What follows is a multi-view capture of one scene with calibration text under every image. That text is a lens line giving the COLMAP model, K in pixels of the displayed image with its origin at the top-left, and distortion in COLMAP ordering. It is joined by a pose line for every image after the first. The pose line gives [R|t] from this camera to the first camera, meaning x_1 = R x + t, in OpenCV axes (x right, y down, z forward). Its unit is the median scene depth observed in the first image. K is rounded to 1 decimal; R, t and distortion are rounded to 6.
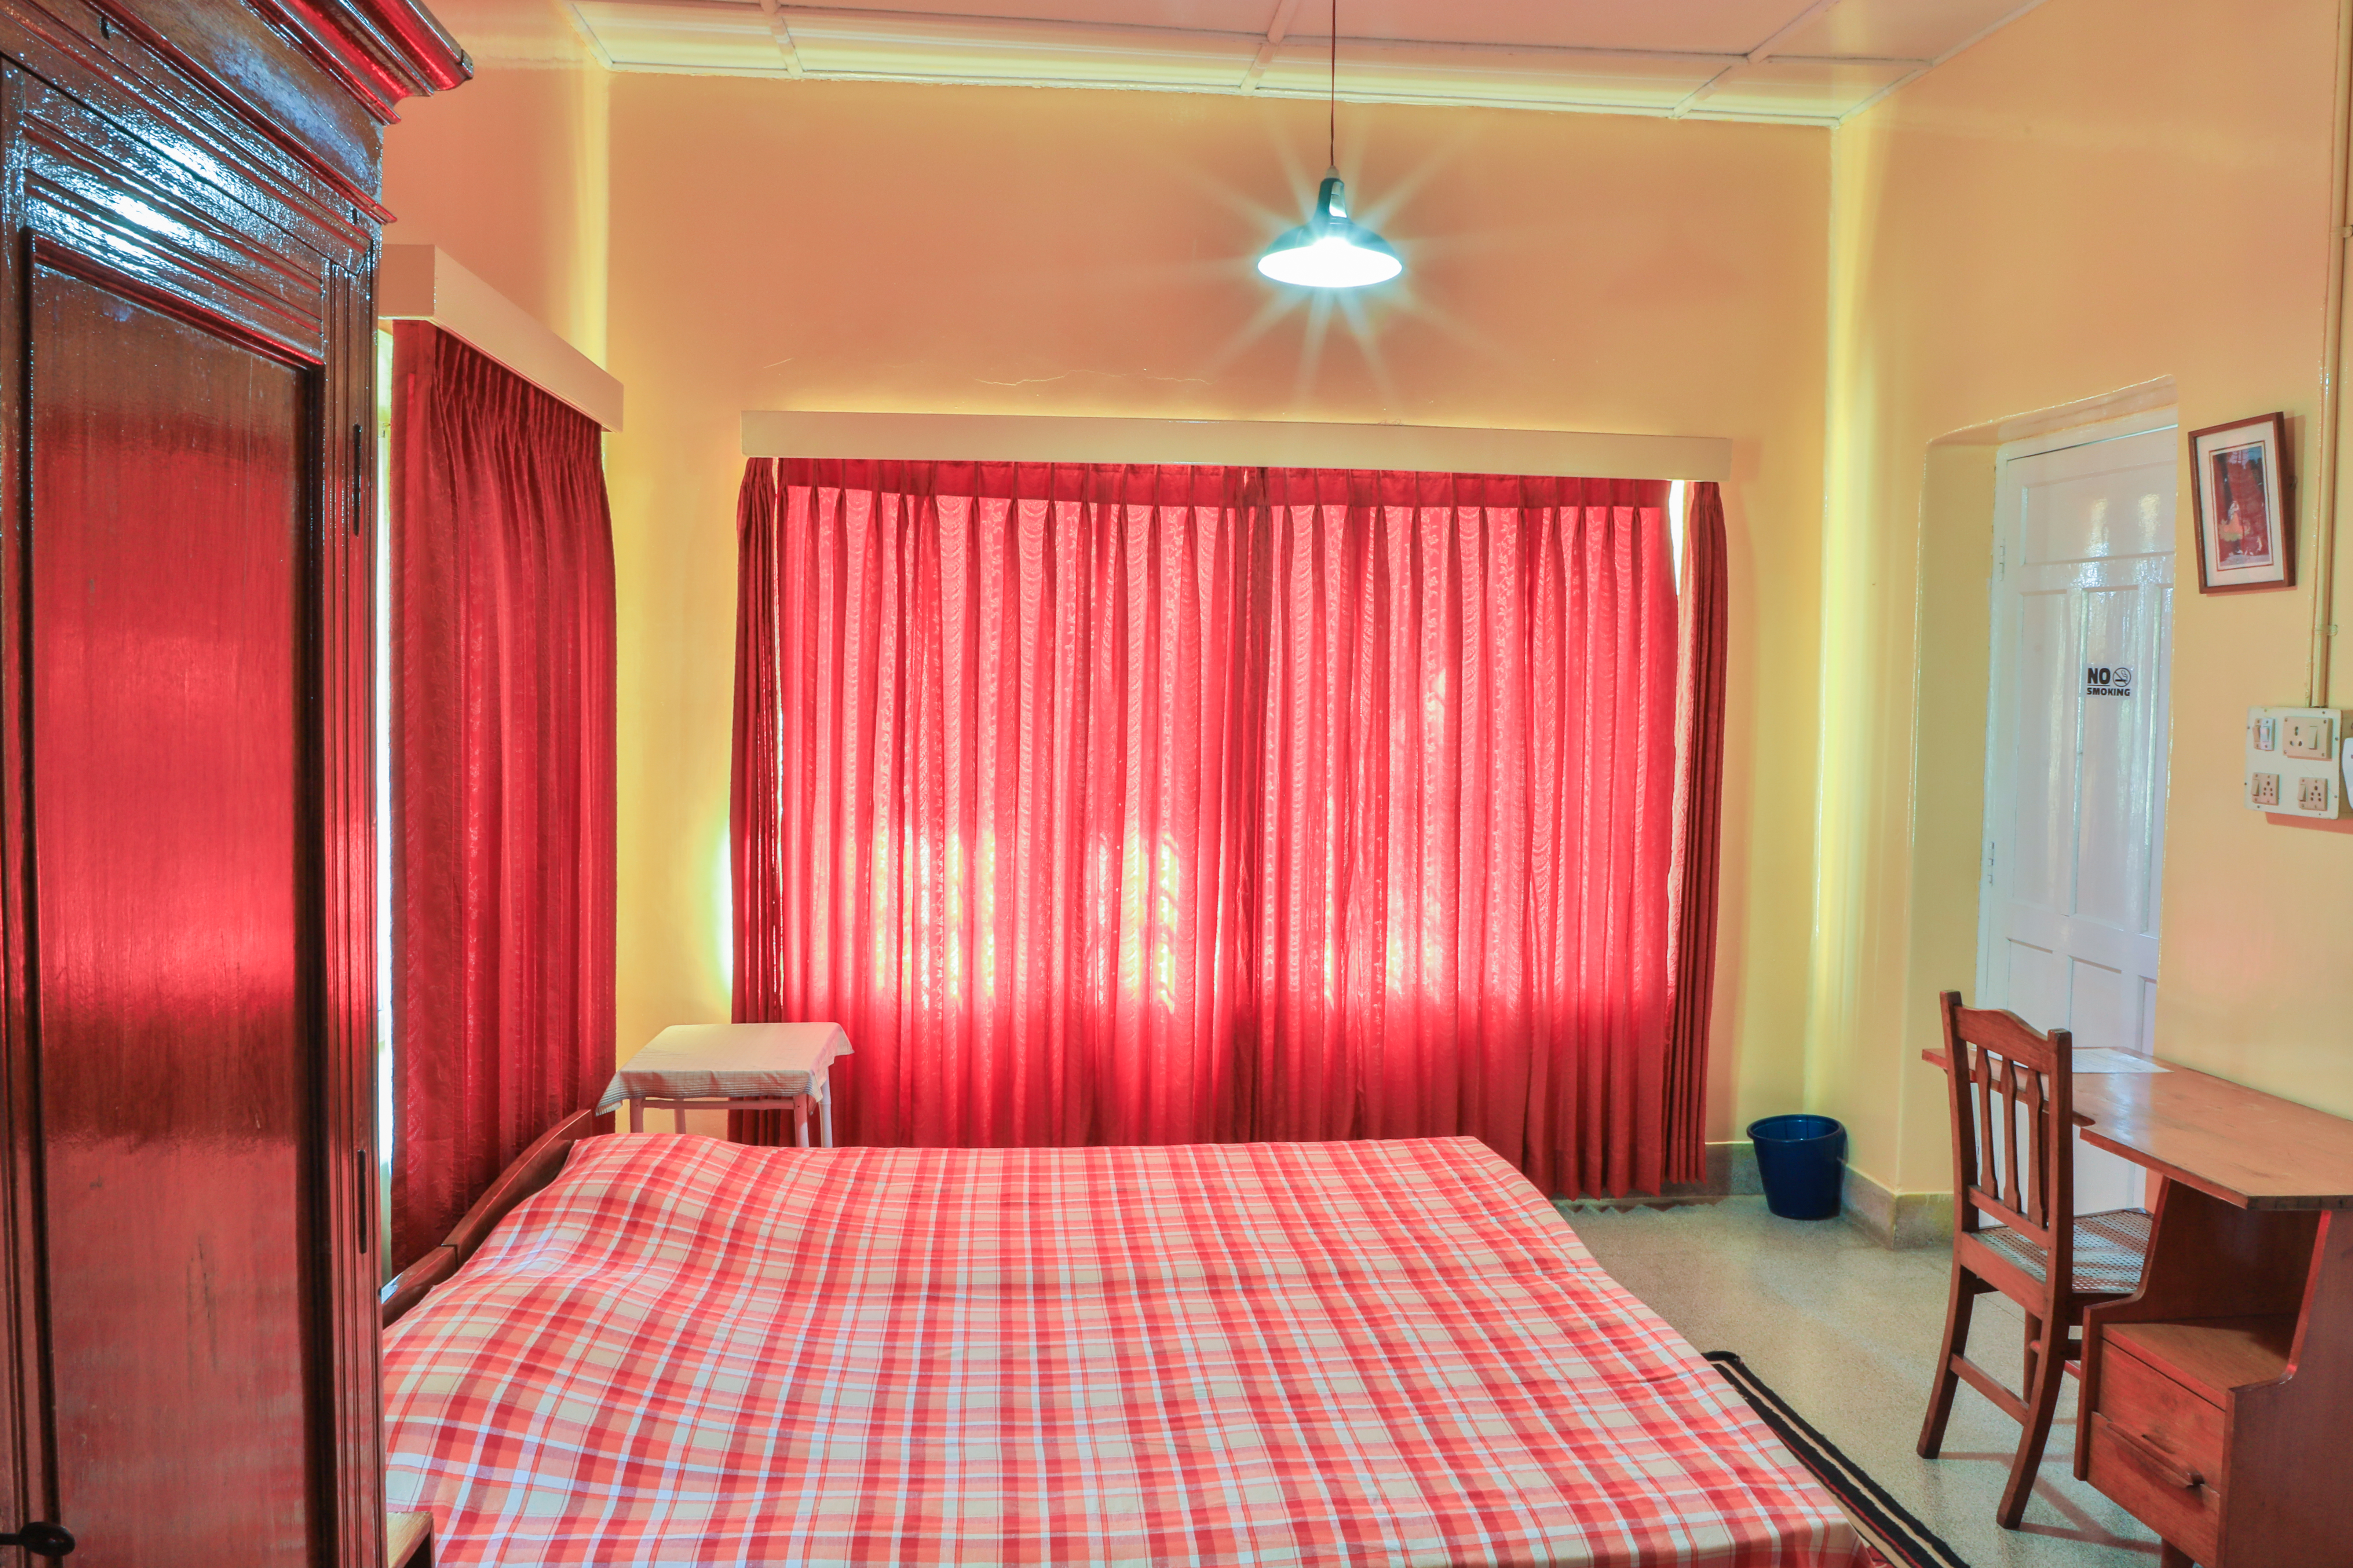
lens RADIAL K [[1716.4, 0, 1199.0], [0, 1716.4, 780.6], [0, 0, 1]] dist [-0.075121, 0.004070]
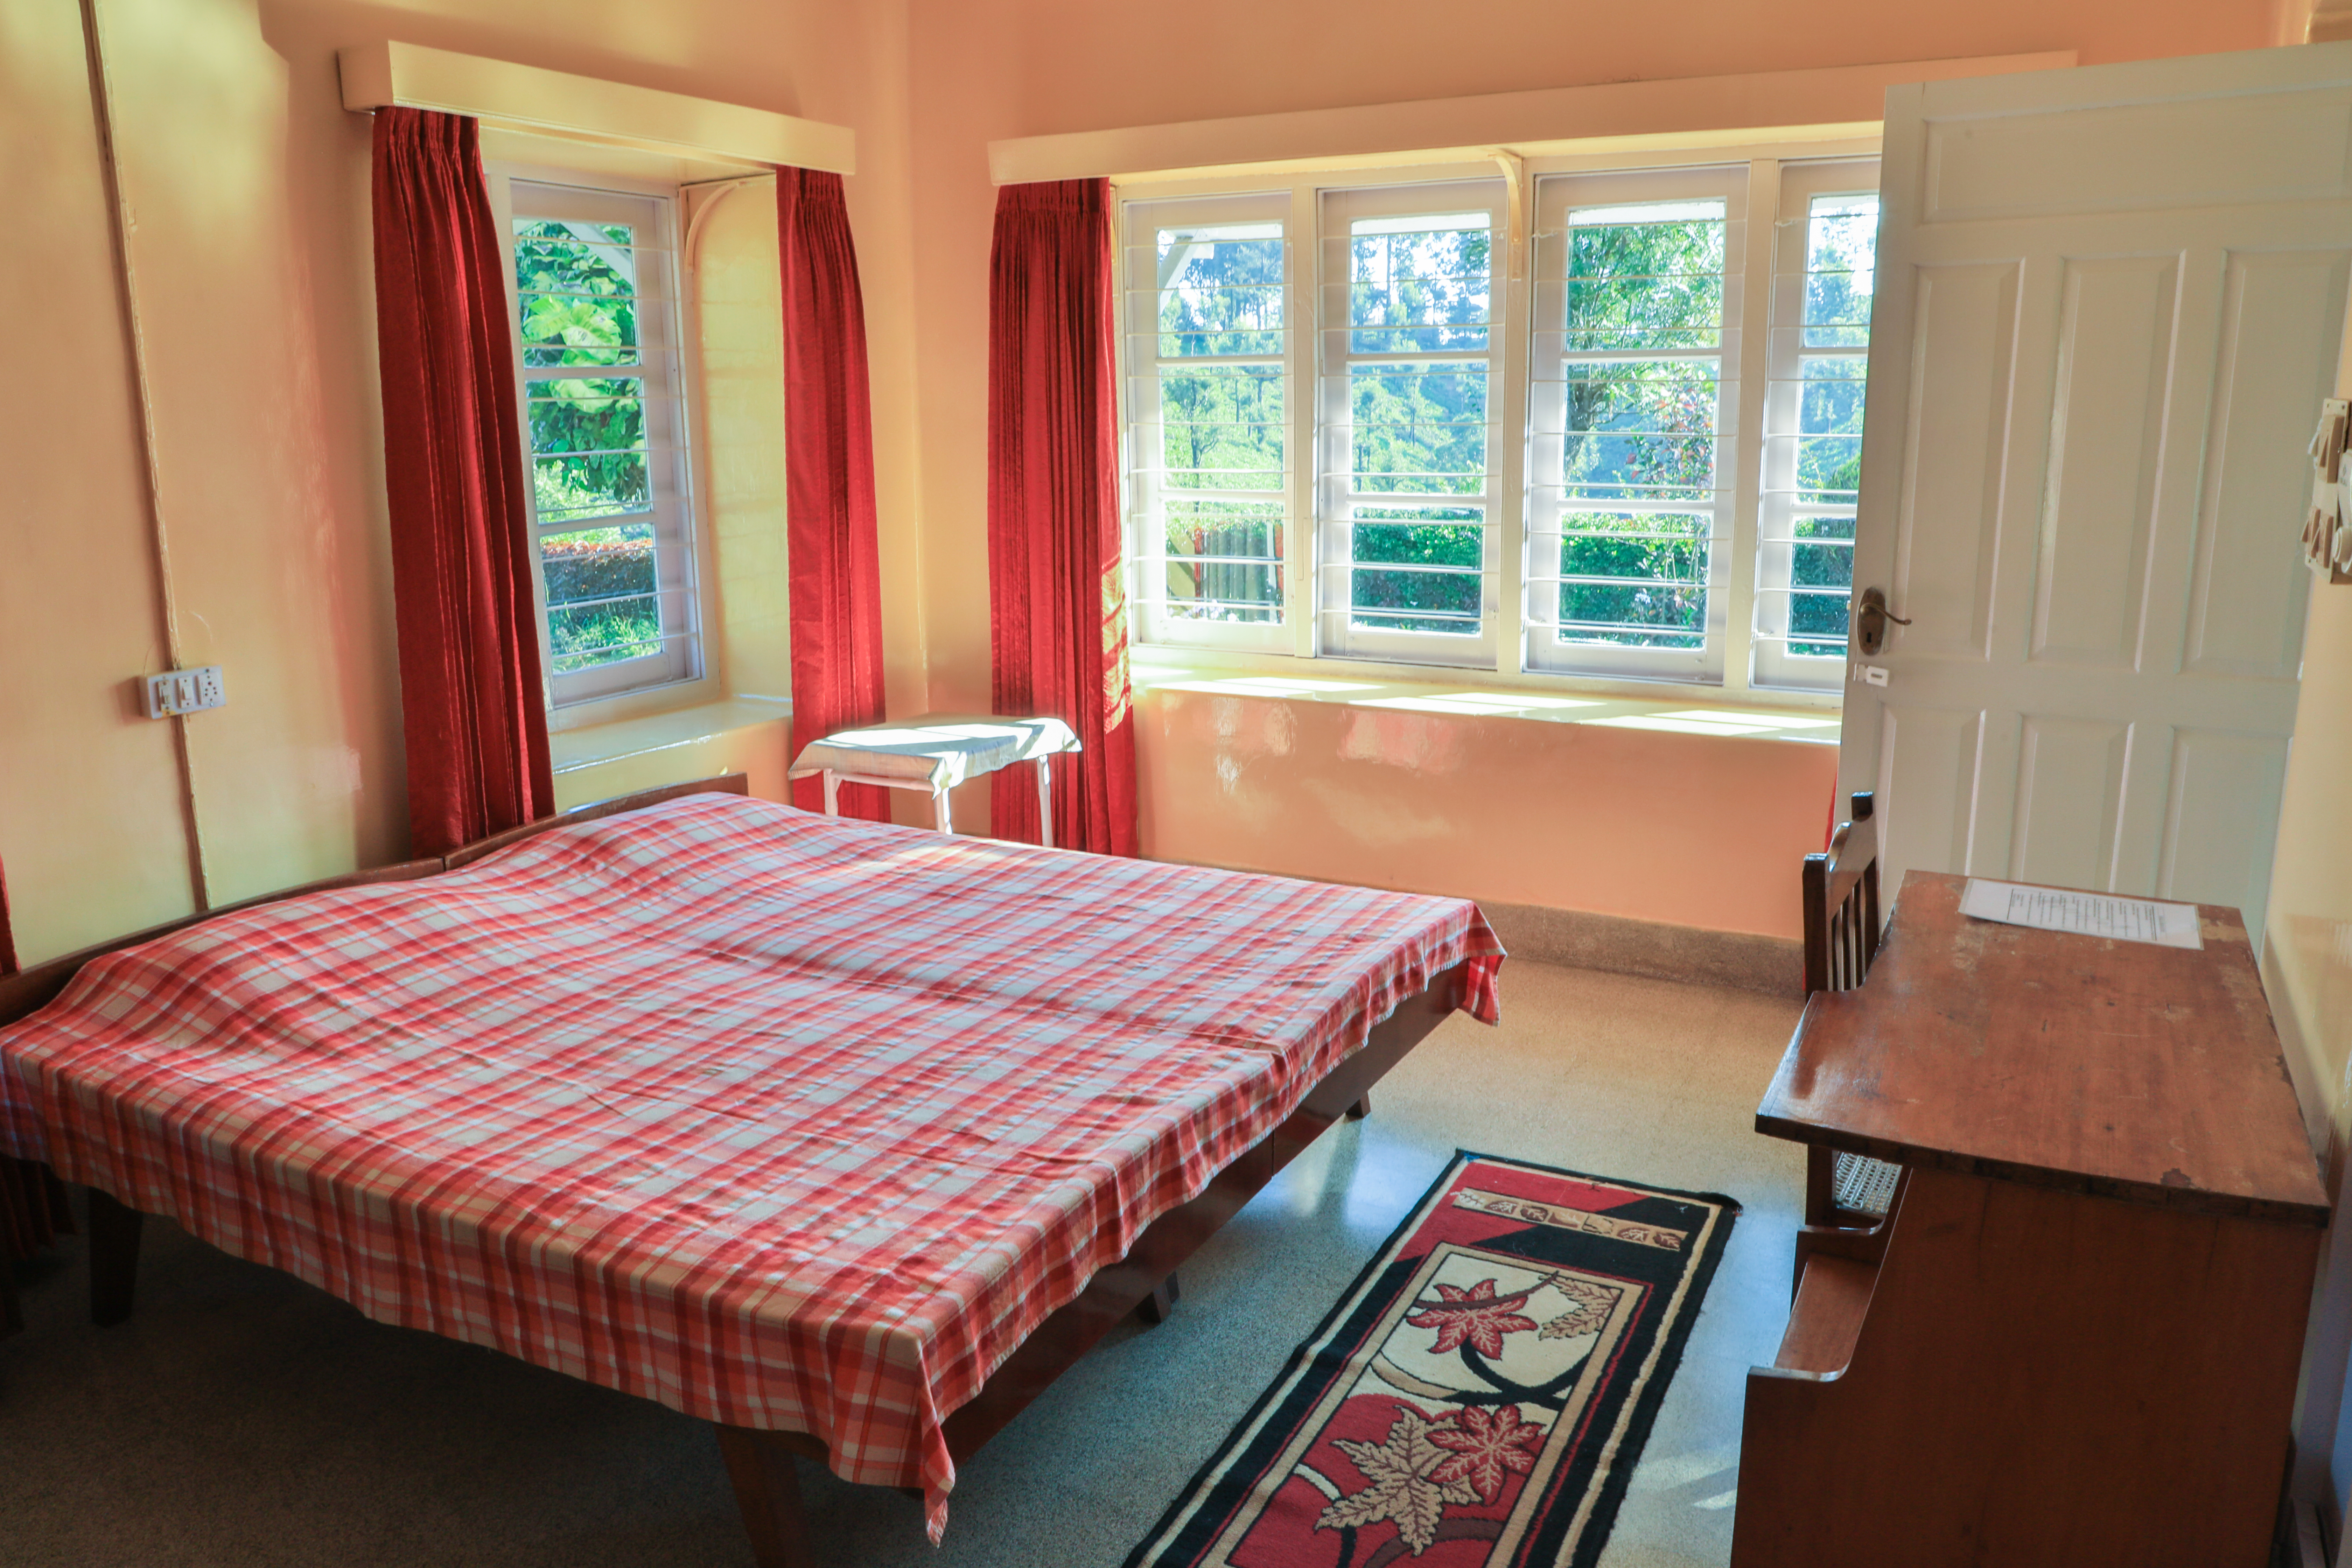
lens RADIAL K [[1715.9, 0, 1198.5], [0, 1715.9, 780.6], [0, 0, 1]] dist [-0.075121, 0.004070]
pose [[0.836682, 0.103851, -0.537753, 0.786189], [-0.012010, 0.985101, 0.171556, -0.003707], [0.547557, -0.137079, 0.825464, 0.308898]]
